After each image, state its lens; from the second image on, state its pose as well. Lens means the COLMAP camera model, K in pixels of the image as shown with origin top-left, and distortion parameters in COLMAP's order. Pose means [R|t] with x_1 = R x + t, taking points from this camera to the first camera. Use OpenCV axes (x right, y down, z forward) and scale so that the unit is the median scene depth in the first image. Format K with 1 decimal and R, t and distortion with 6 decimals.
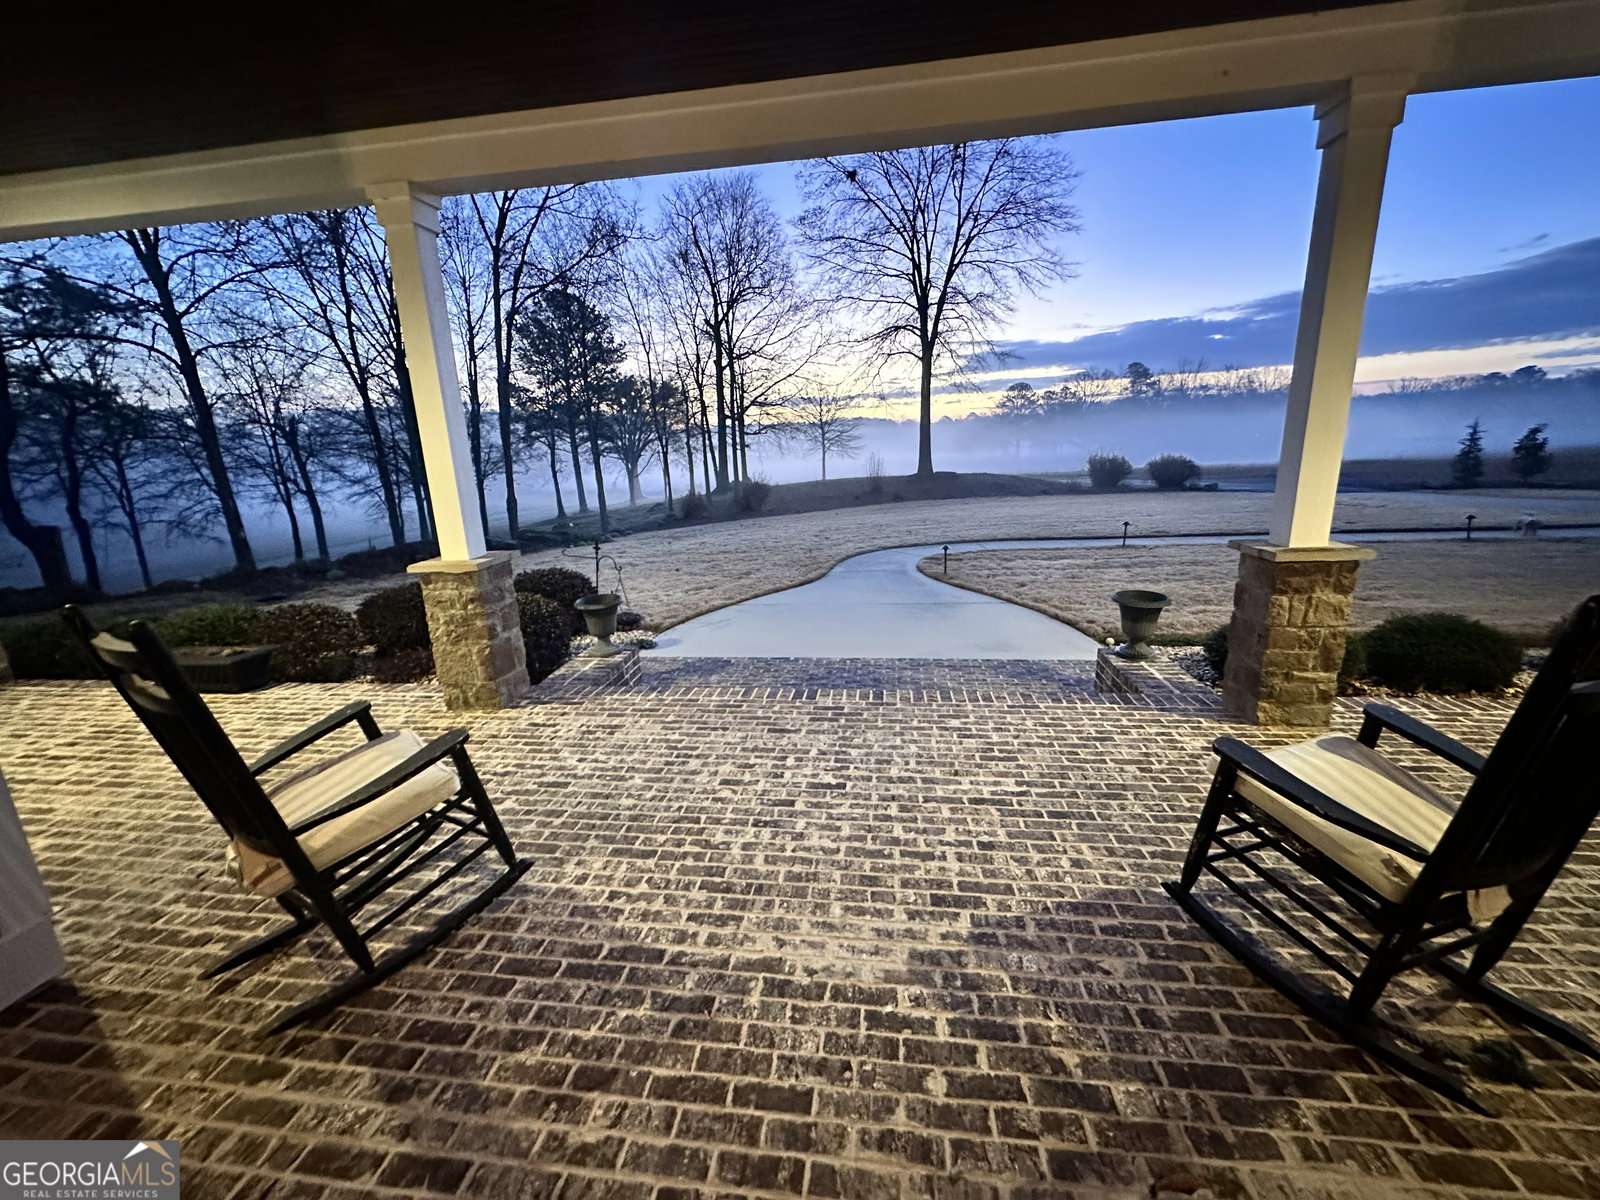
lens RADIAL K [[635.5, 0, 800.0], [0, 635.5, 600.0], [0, 0, 1]] dist [-0.002856, 0.000402]
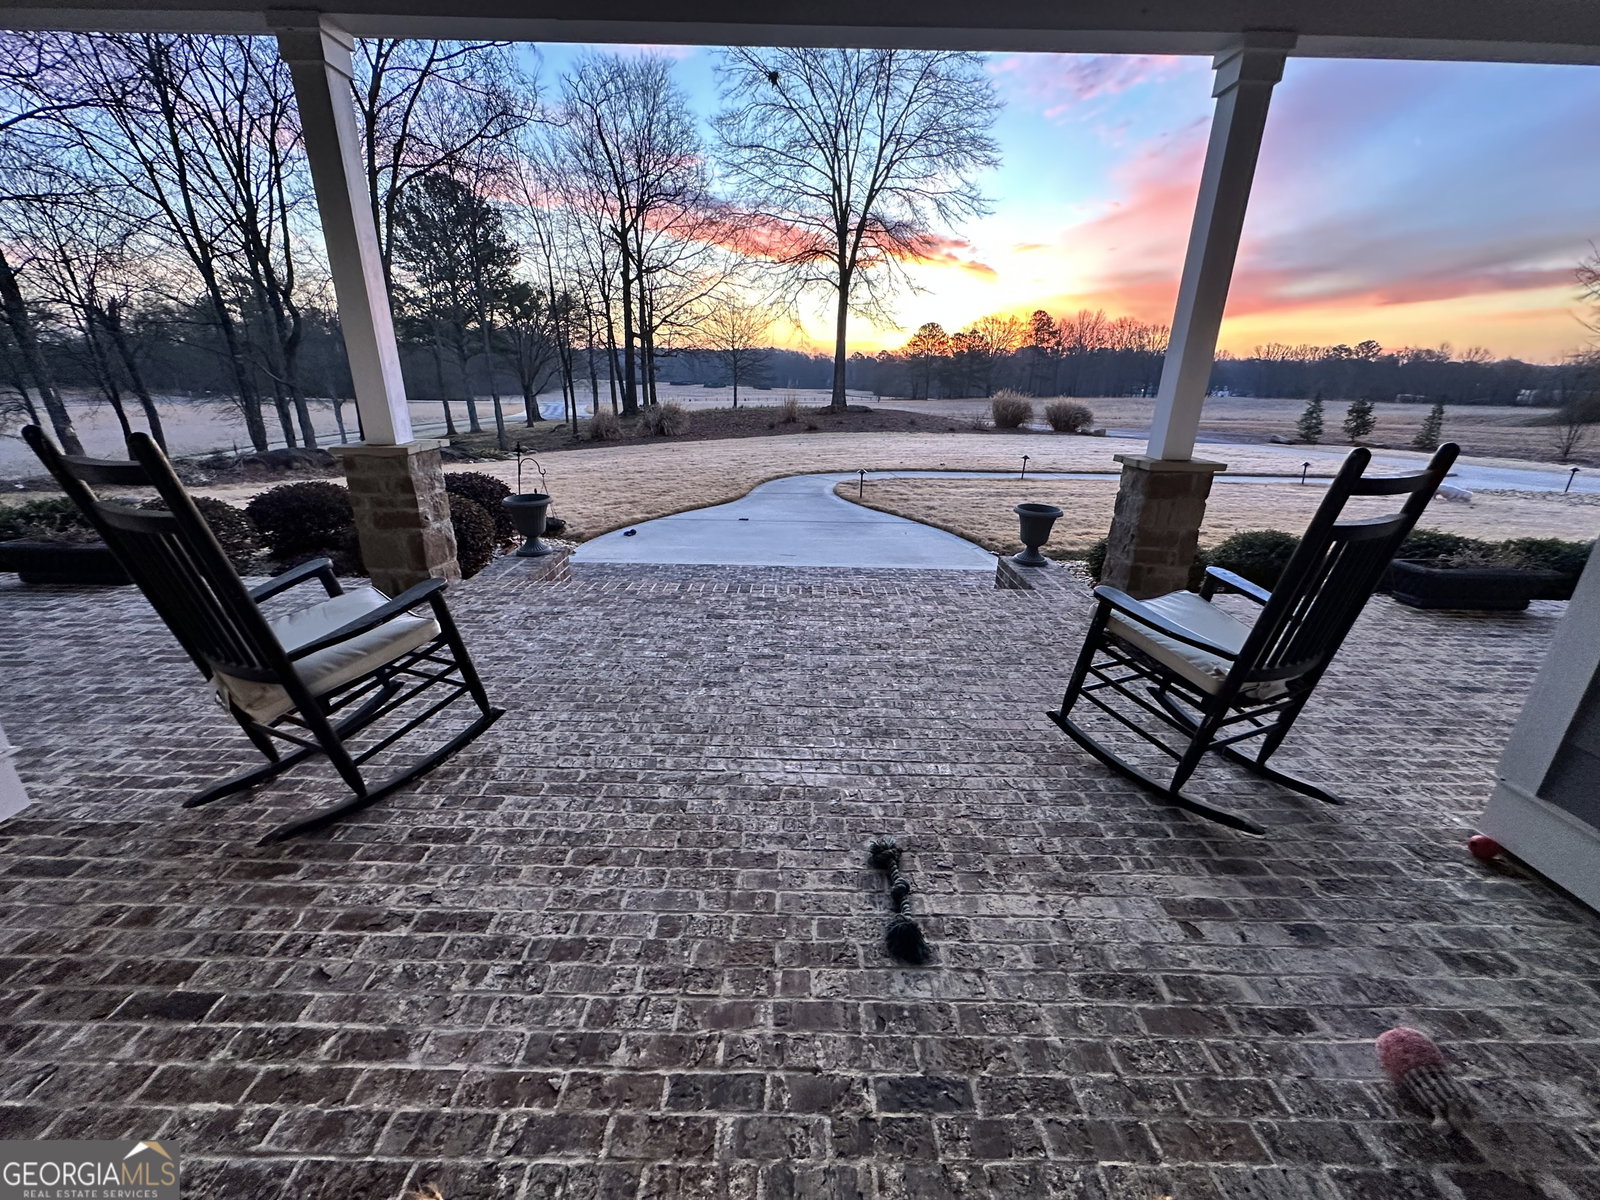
lens RADIAL K [[635.5, 0, 800.0], [0, 635.5, 600.0], [0, 0, 1]] dist [-0.002856, 0.000402]
pose [[0.989252, 0.009755, 0.145896, -0.058840], [-0.024101, 0.995004, 0.096887, 0.078950], [-0.144222, -0.099362, 0.984544, -0.085265]]
